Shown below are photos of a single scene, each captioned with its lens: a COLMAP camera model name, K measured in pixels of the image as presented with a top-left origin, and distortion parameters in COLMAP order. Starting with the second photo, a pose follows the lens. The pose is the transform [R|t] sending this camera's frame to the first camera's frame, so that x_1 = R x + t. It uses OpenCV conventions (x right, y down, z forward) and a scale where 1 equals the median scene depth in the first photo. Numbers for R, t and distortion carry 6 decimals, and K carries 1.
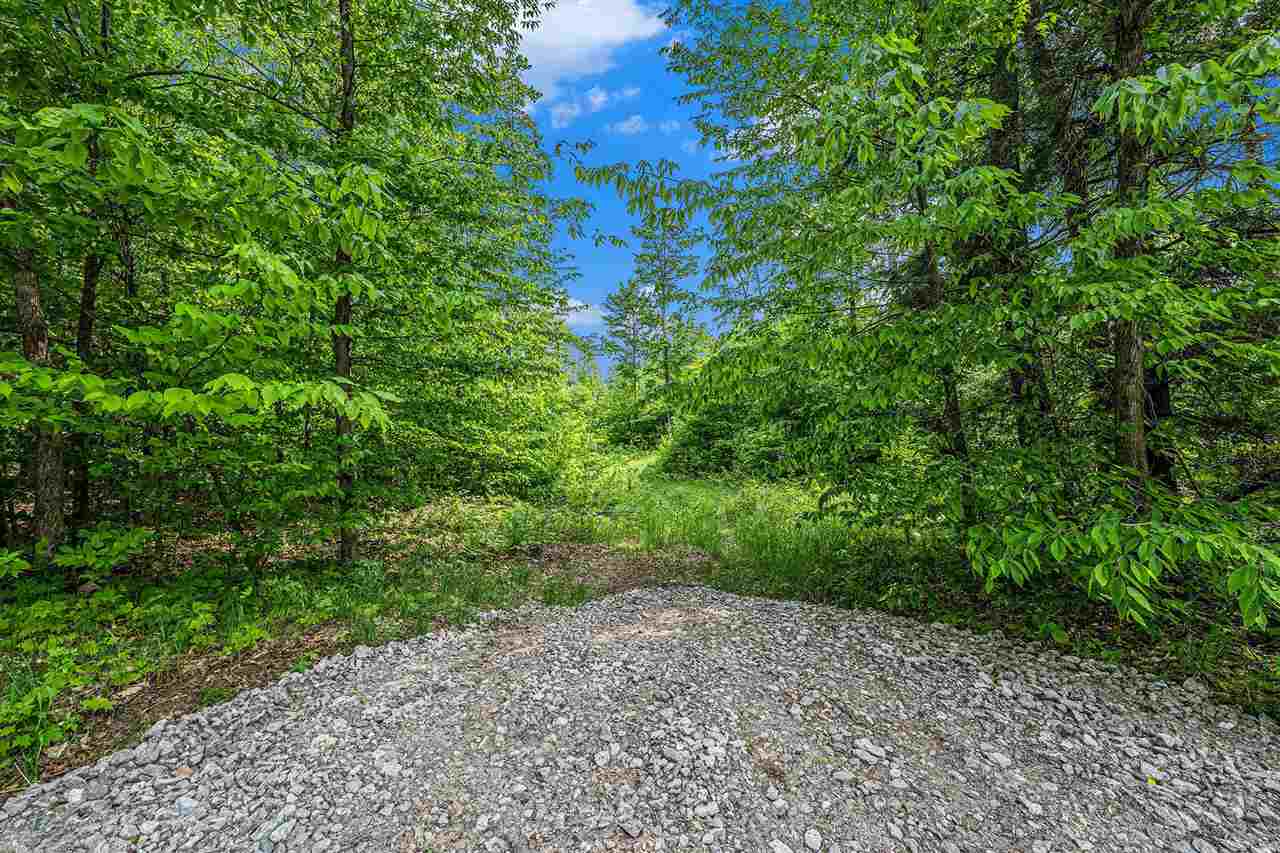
lens RADIAL K [[498.0, 0, 642.7], [0, 498.0, 427.0], [0, 0, 1]] dist [0.000411, 0.000029]
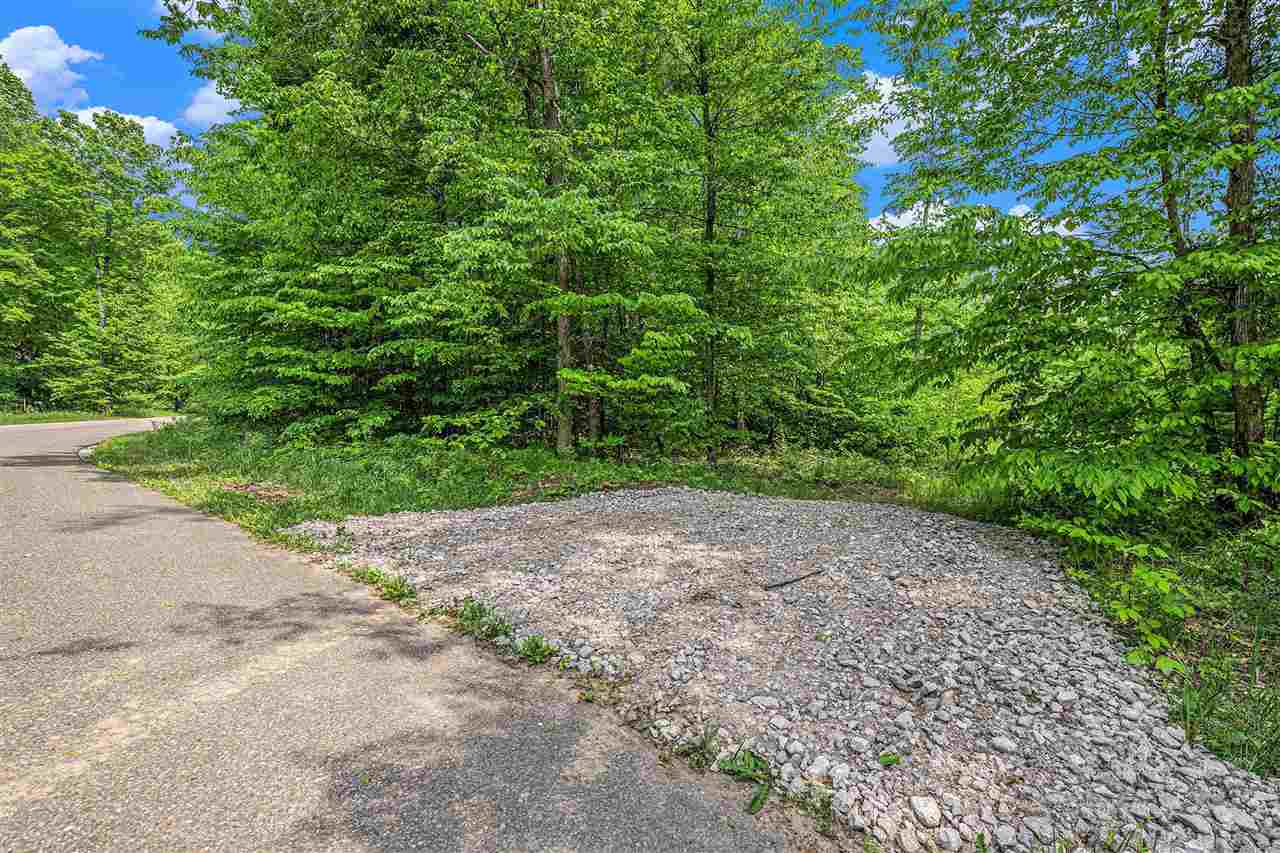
lens RADIAL K [[628.3, 0, 639.6], [0, 628.3, 423.7], [0, 0, 1]] dist [-0.000020, 0.000000]
pose [[0.736758, 0.028193, -0.675568, 1.426770], [-0.014925, 0.999565, 0.025438, 0.079363], [0.675992, -0.008659, 0.736858, -1.503268]]
